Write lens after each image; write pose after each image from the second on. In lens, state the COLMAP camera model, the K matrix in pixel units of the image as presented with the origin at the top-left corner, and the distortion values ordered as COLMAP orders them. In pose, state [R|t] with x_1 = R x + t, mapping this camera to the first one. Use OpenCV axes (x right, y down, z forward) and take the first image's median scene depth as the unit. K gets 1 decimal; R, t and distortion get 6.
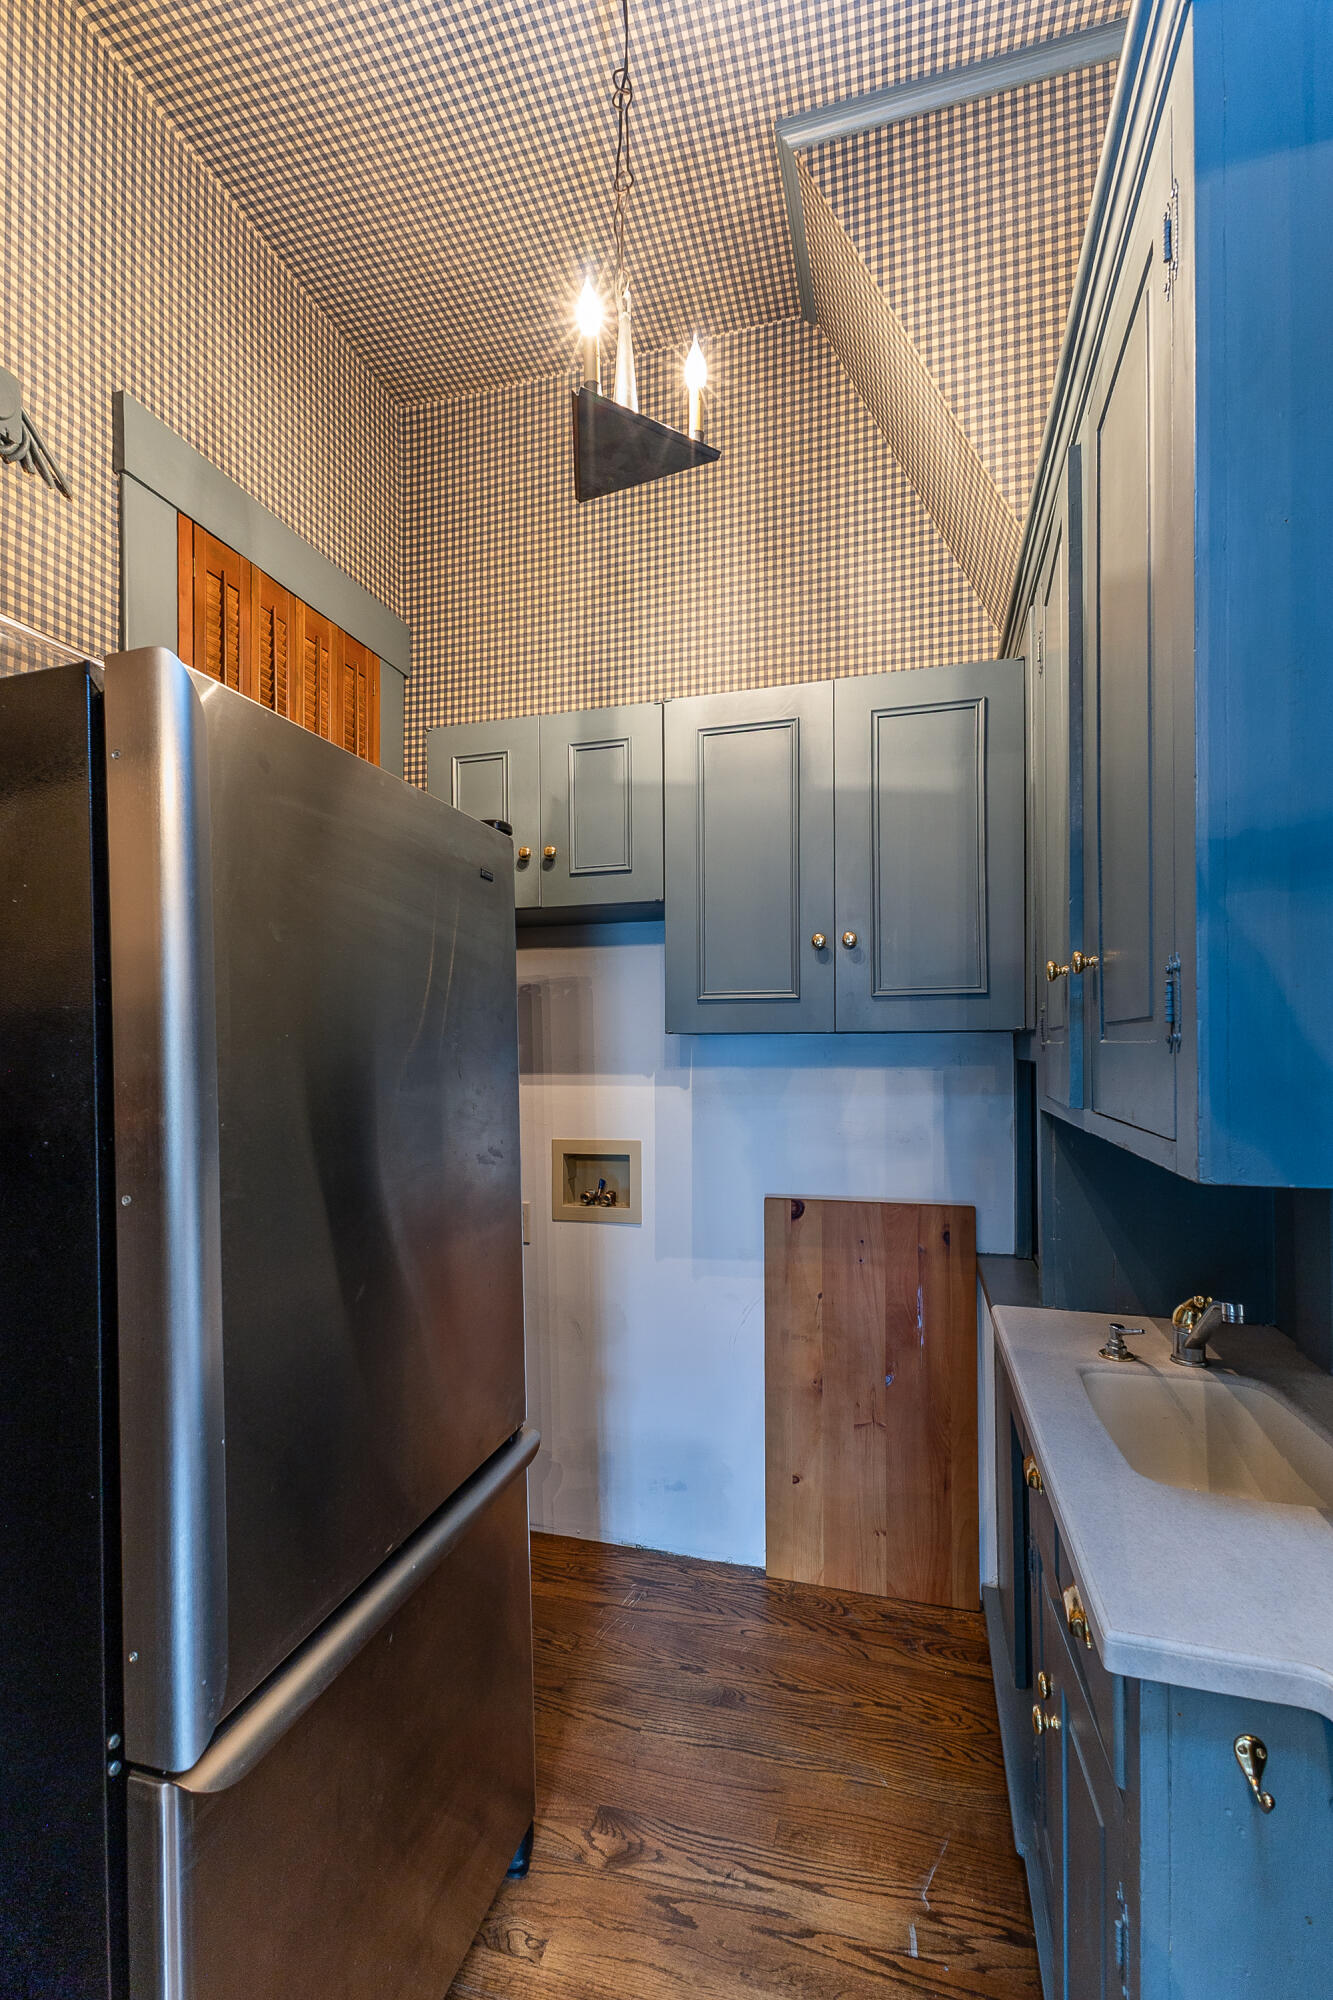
lens RADIAL K [[869.0, 0, 656.5], [0, 869.0, 1055.0], [0, 0, 1]] dist [0.002159, 0.000392]
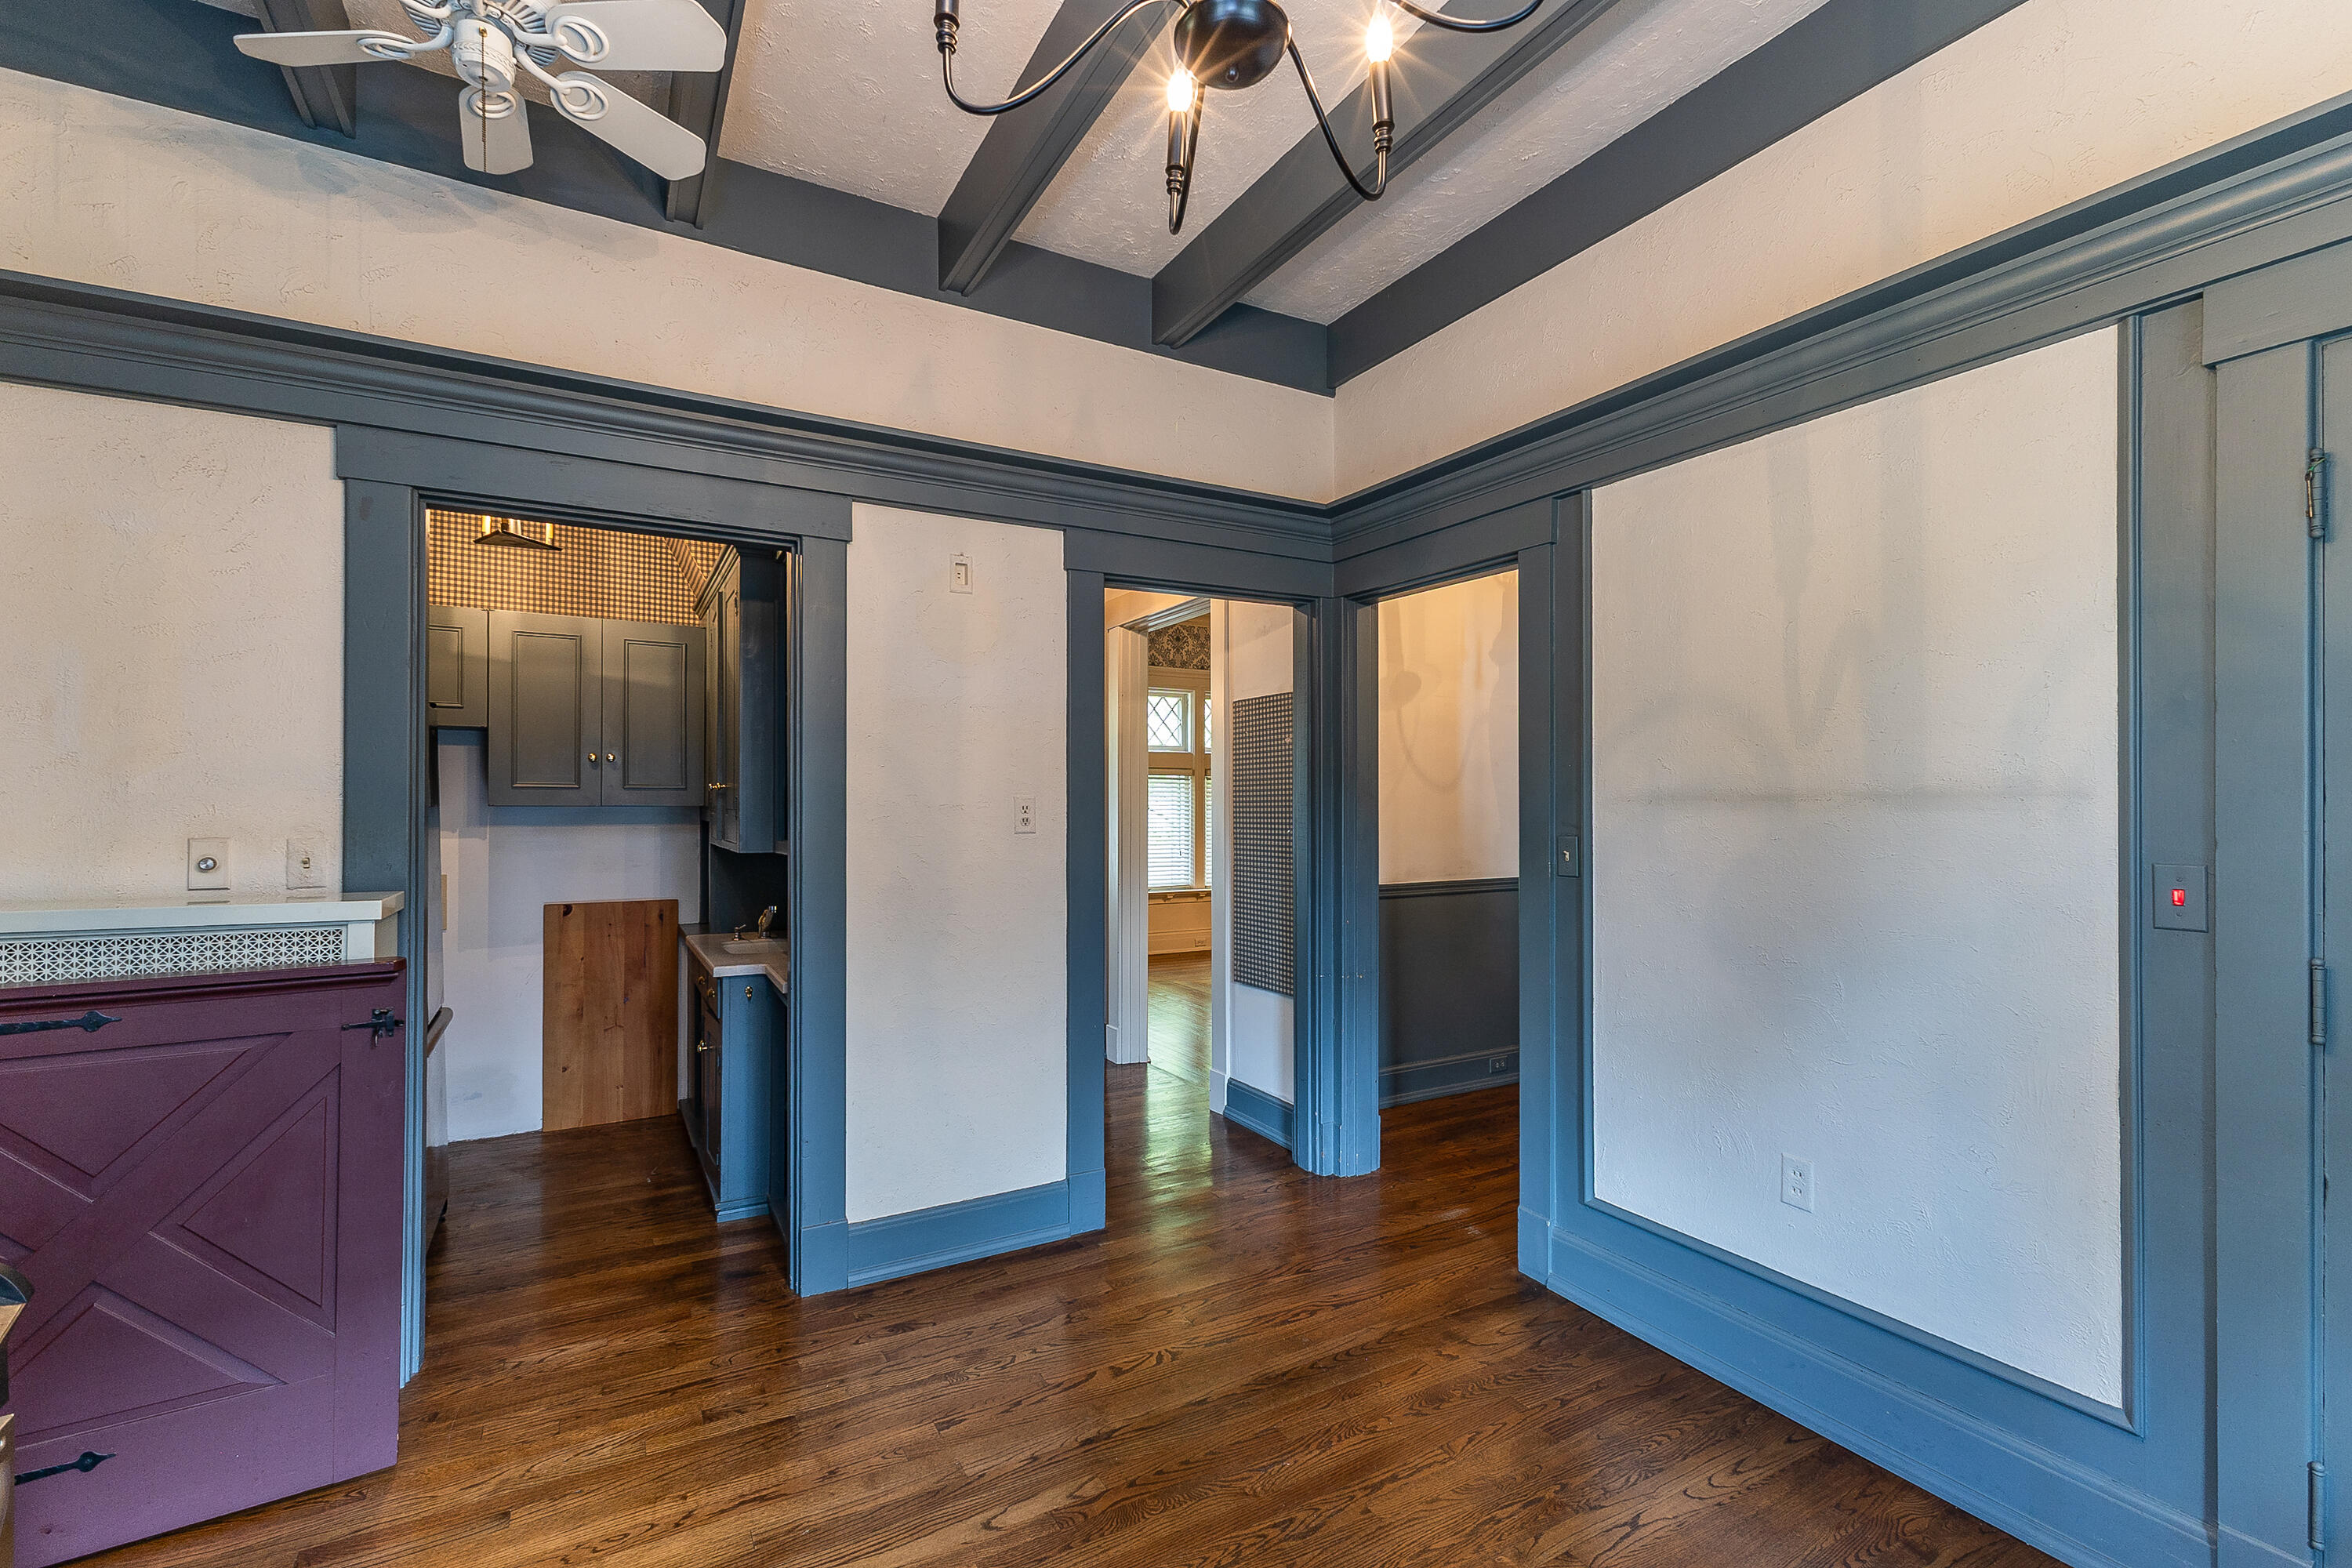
lens RADIAL K [[1022.0, 0, 1175.4], [0, 1022.0, 796.4], [0, 0, 1]] dist [0.002159, 0.000392]
pose [[0.689152, 0.015020, 0.724461, -0.483102], [-0.006795, 0.999875, -0.014266, -0.023202], [-0.724585, 0.004909, 0.689168, -1.268430]]
